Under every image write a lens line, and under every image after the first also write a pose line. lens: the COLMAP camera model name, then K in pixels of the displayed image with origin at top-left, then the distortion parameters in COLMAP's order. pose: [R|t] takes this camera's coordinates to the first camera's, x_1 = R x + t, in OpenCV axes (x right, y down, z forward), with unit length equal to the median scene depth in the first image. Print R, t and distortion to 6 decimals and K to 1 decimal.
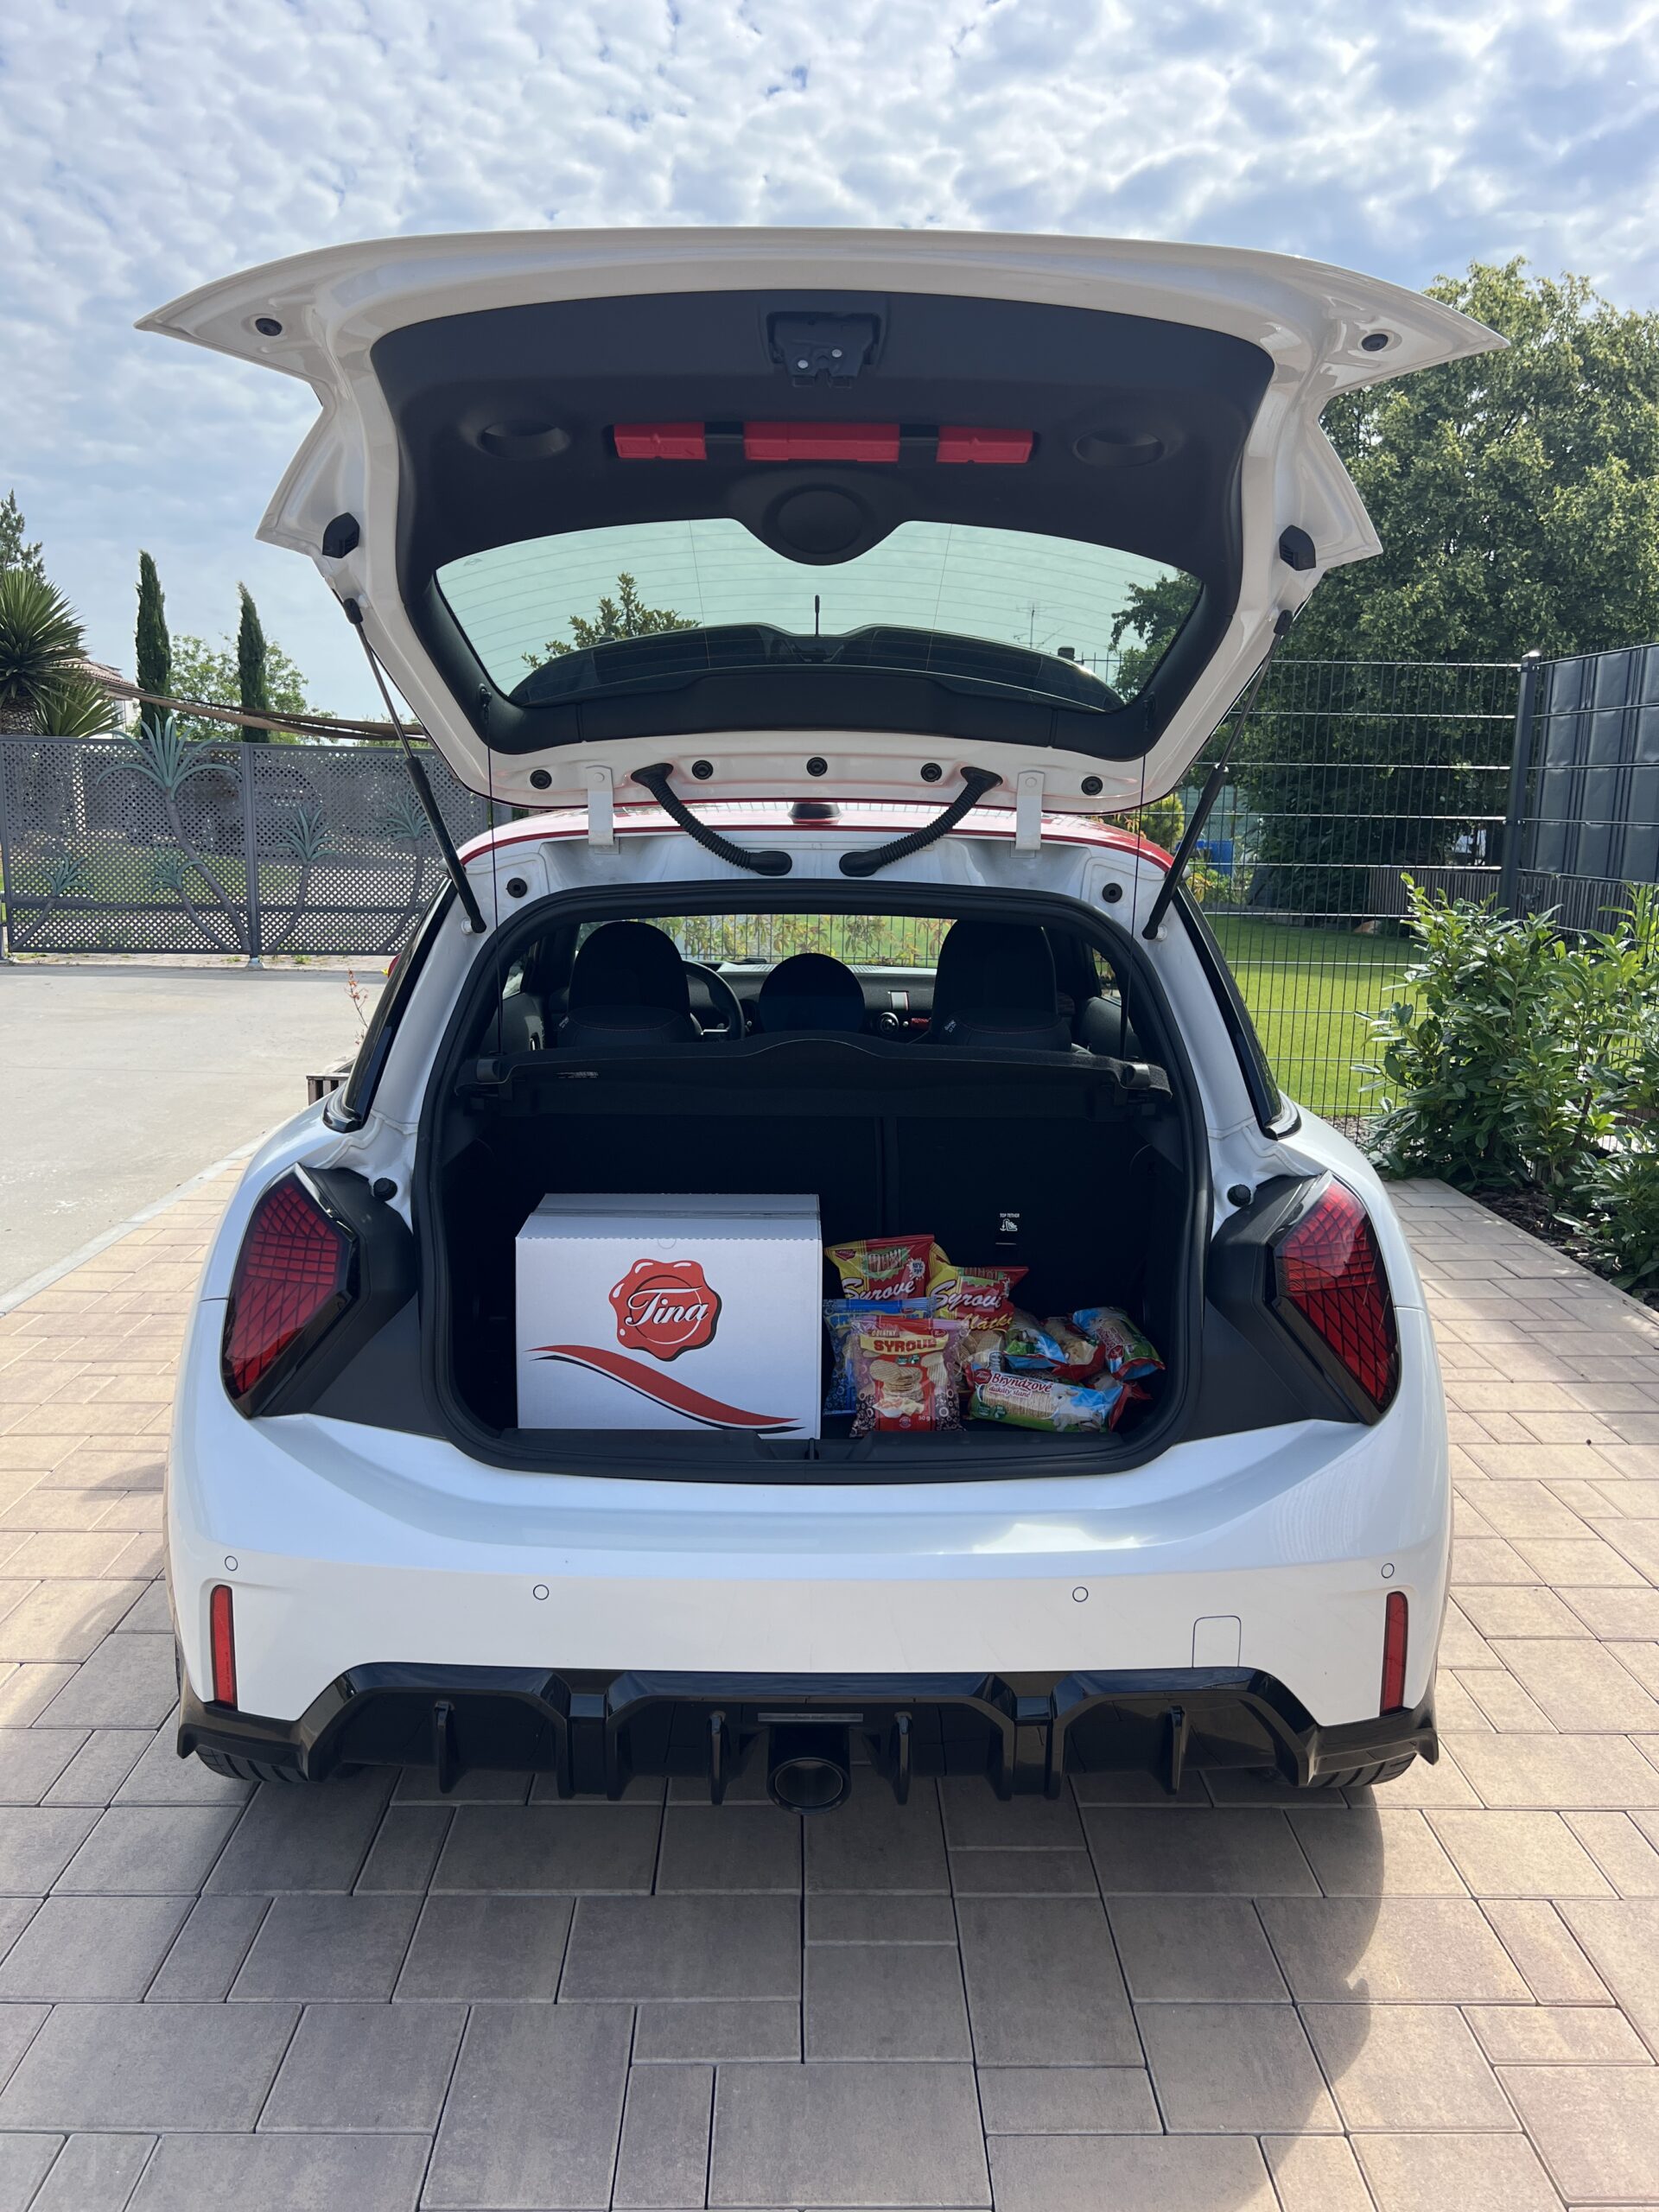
lens RADIAL K [[1673.3, 0, 829.5], [0, 1673.3, 1106.0], [0, 0, 1]] dist [-0.000572, -0.000044]
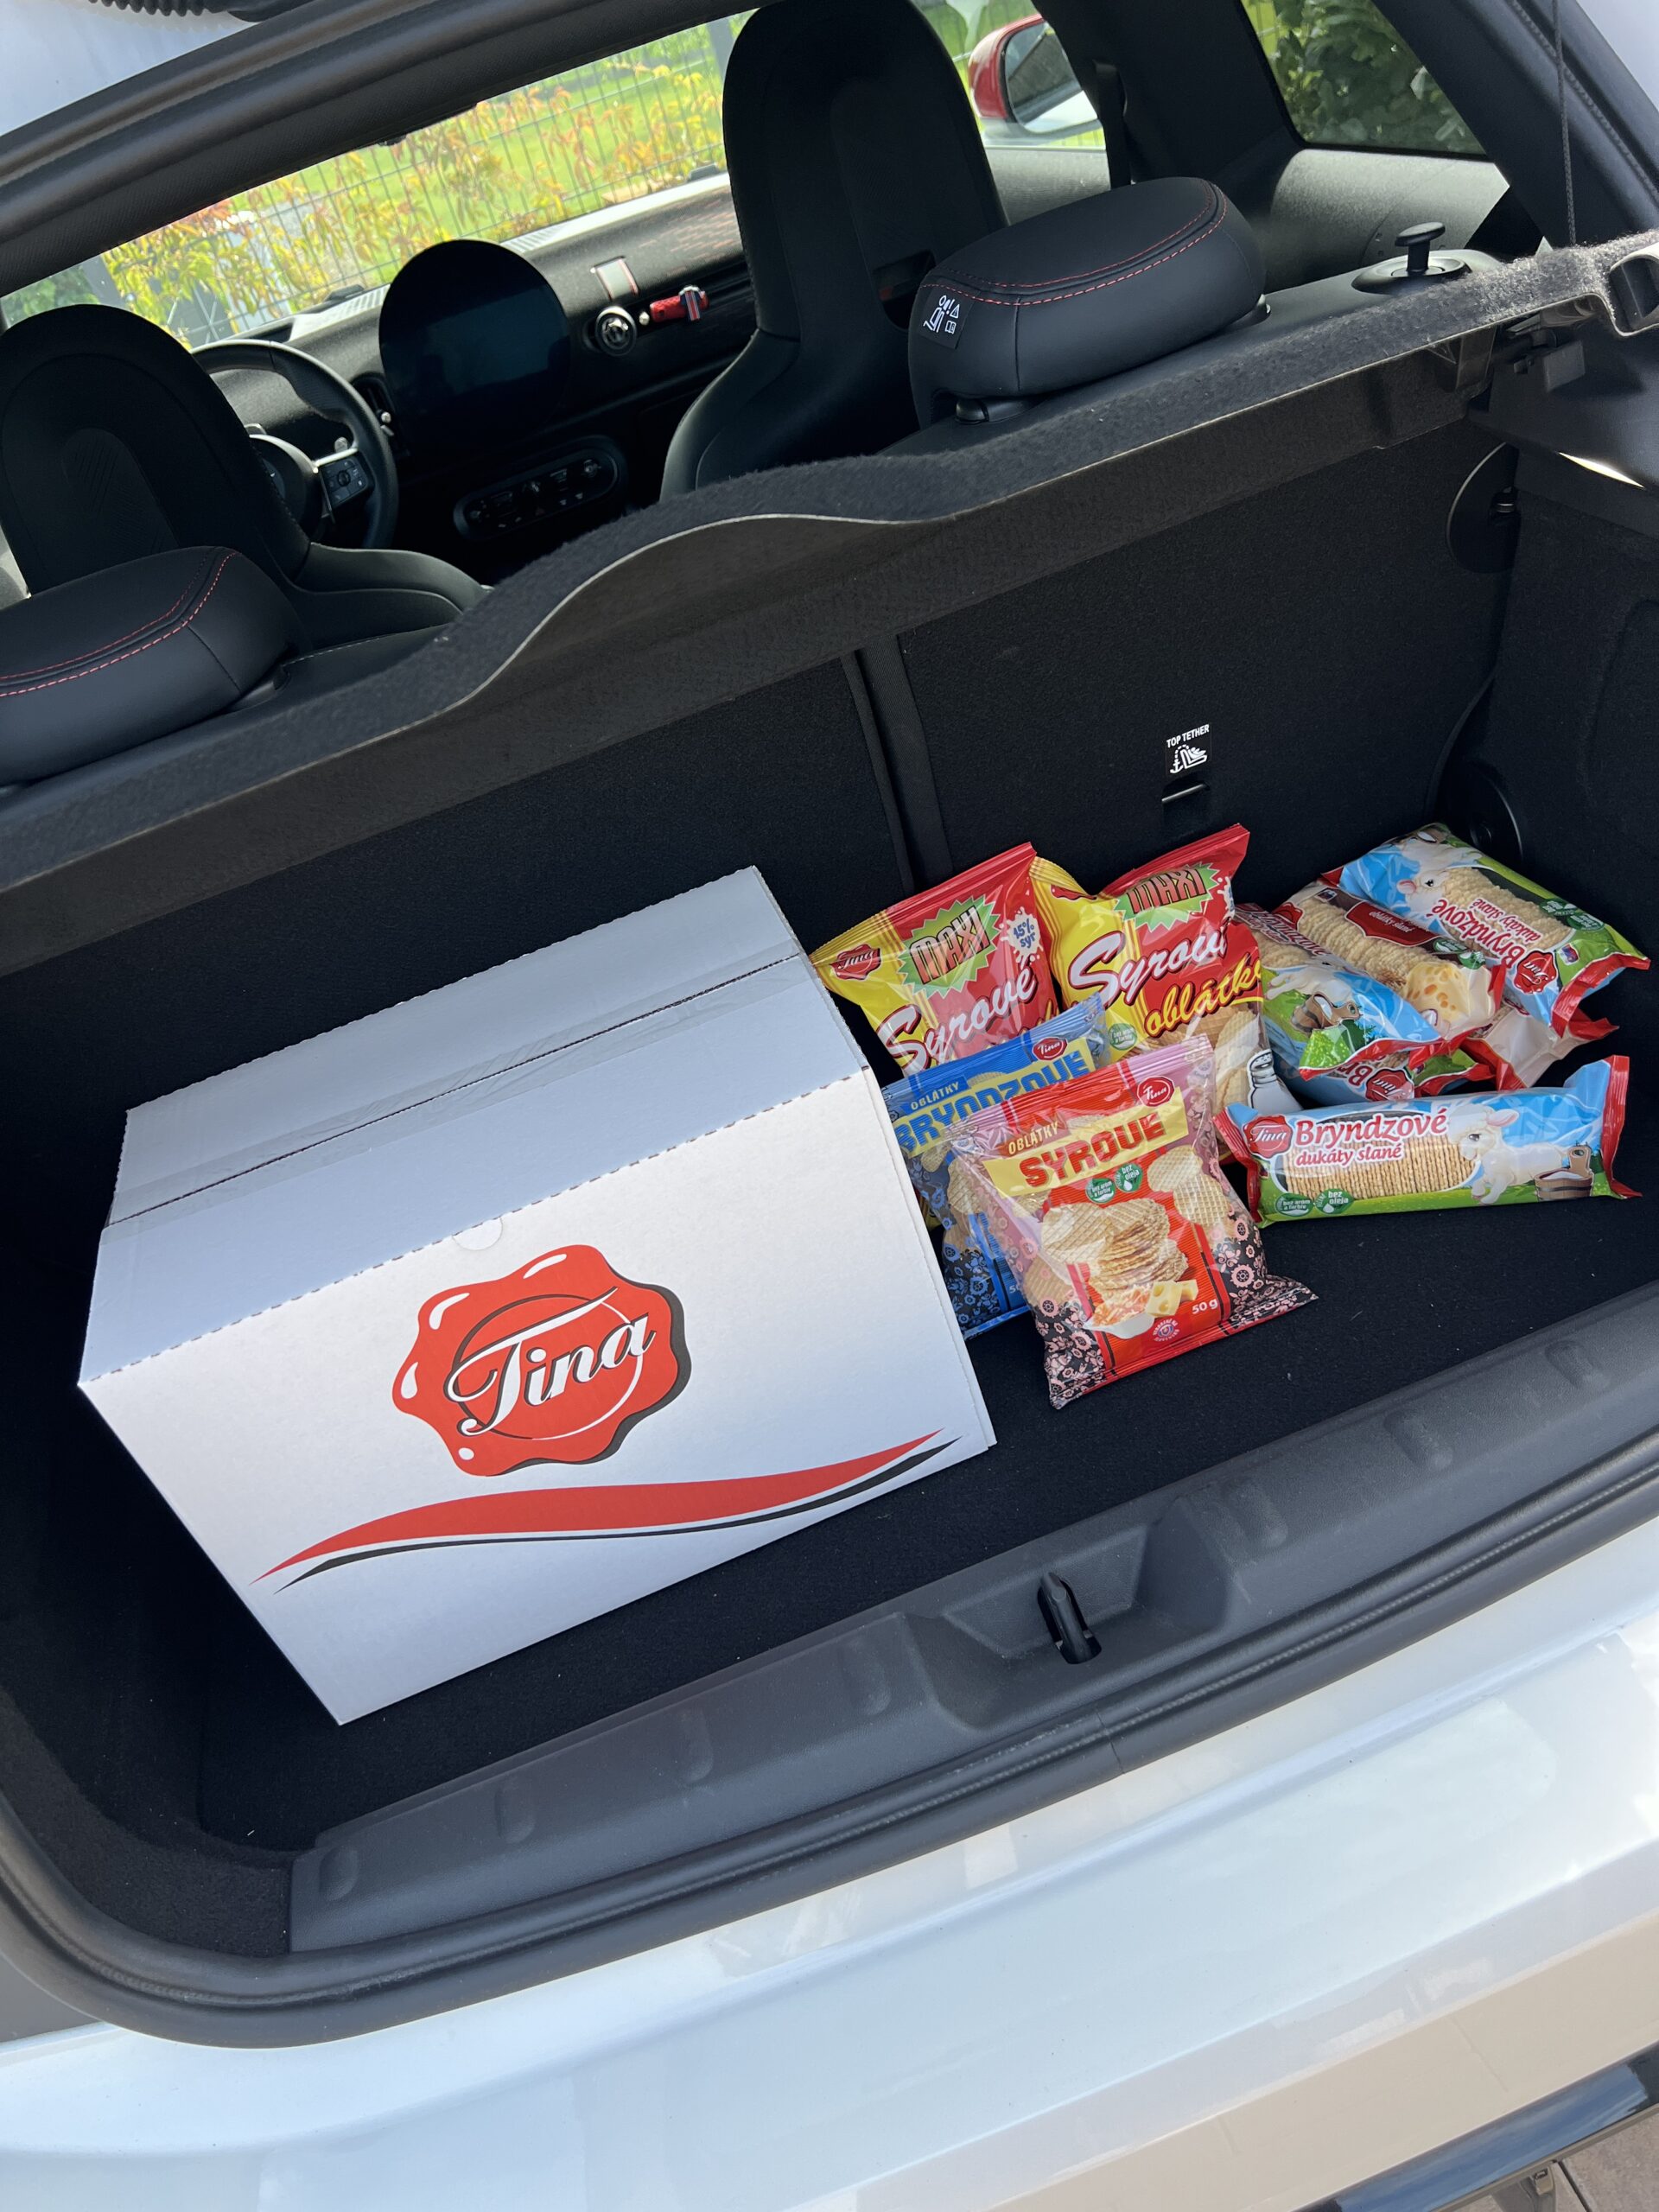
lens RADIAL K [[1631.7, 0, 829.5], [0, 1631.7, 1106.0], [0, 0, 1]] dist [0.100624, -0.145762]
pose [[0.926414, -0.374830, 0.035487, -0.027178], [0.326925, 0.847586, 0.417993, -0.062278], [-0.186754, -0.375633, 0.907757, 0.631093]]
